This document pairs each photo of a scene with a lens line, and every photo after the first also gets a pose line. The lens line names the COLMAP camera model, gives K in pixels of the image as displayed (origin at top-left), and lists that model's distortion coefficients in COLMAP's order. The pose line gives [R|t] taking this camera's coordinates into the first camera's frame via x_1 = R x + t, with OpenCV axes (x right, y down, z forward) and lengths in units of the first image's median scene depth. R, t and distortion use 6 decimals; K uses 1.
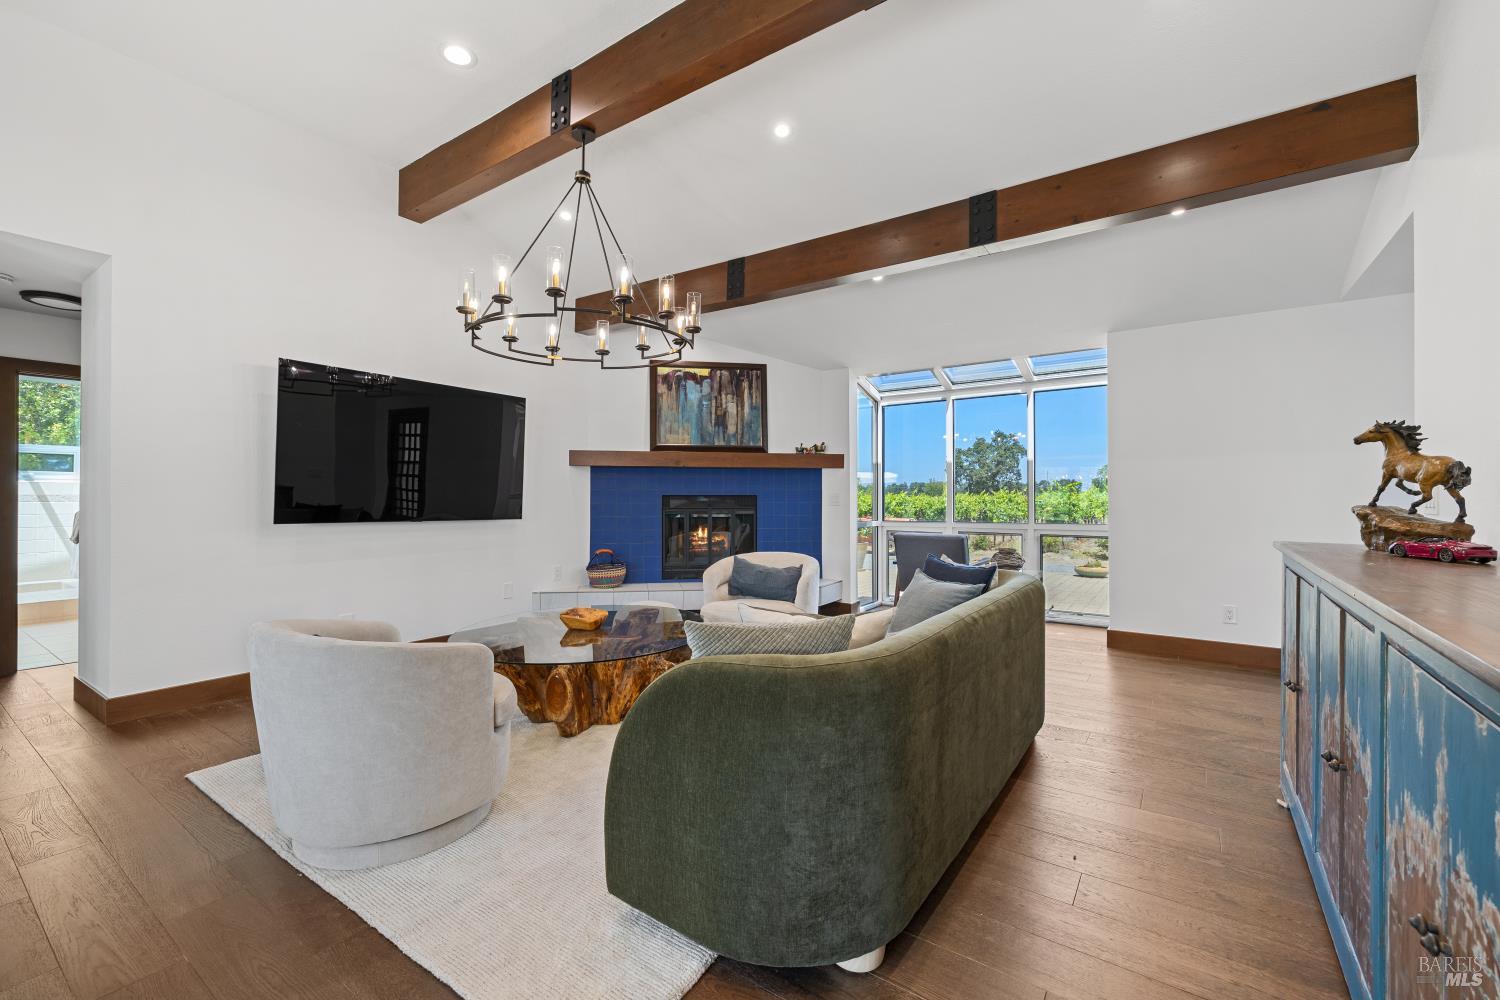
lens RADIAL K [[644.4, 0, 750.0], [0, 644.4, 500.0], [0, 0, 1]] dist [-0.000752, -0.000032]
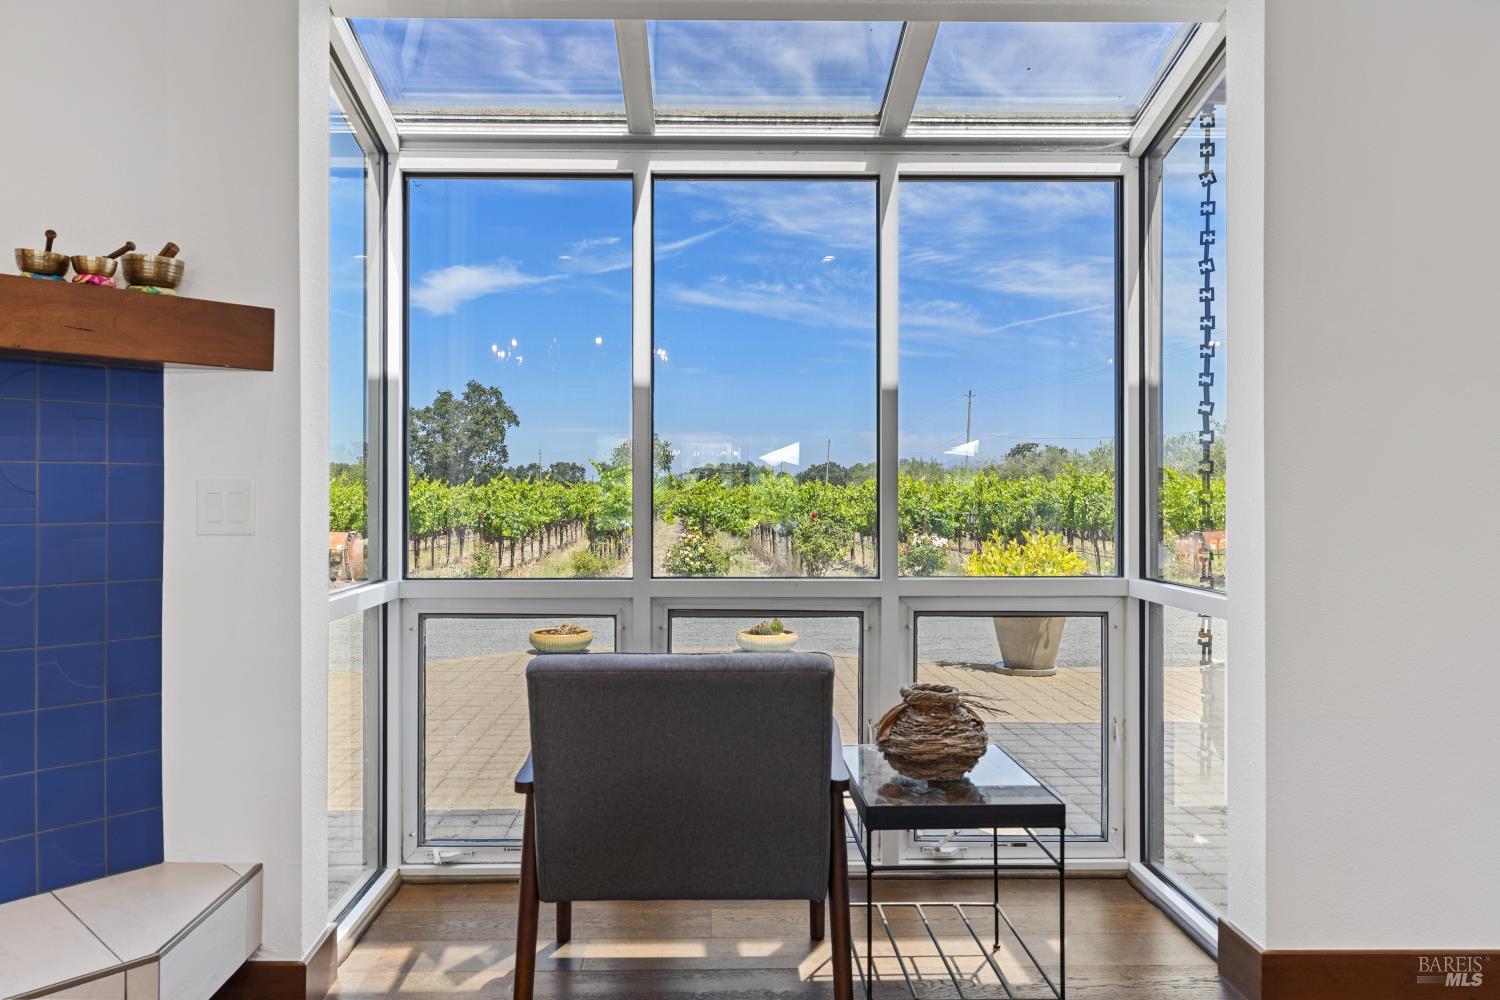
lens RADIAL K [[1051.8, 0, 750.0], [0, 1051.8, 500.0], [0, 0, 1]] dist [-0.002923, -0.002150]
pose [[0.807183, 0.003060, 0.590293, 0.057382], [-0.007153, 0.999964, 0.004598, -0.006071], [-0.590258, -0.007934, 0.807176, 0.550687]]
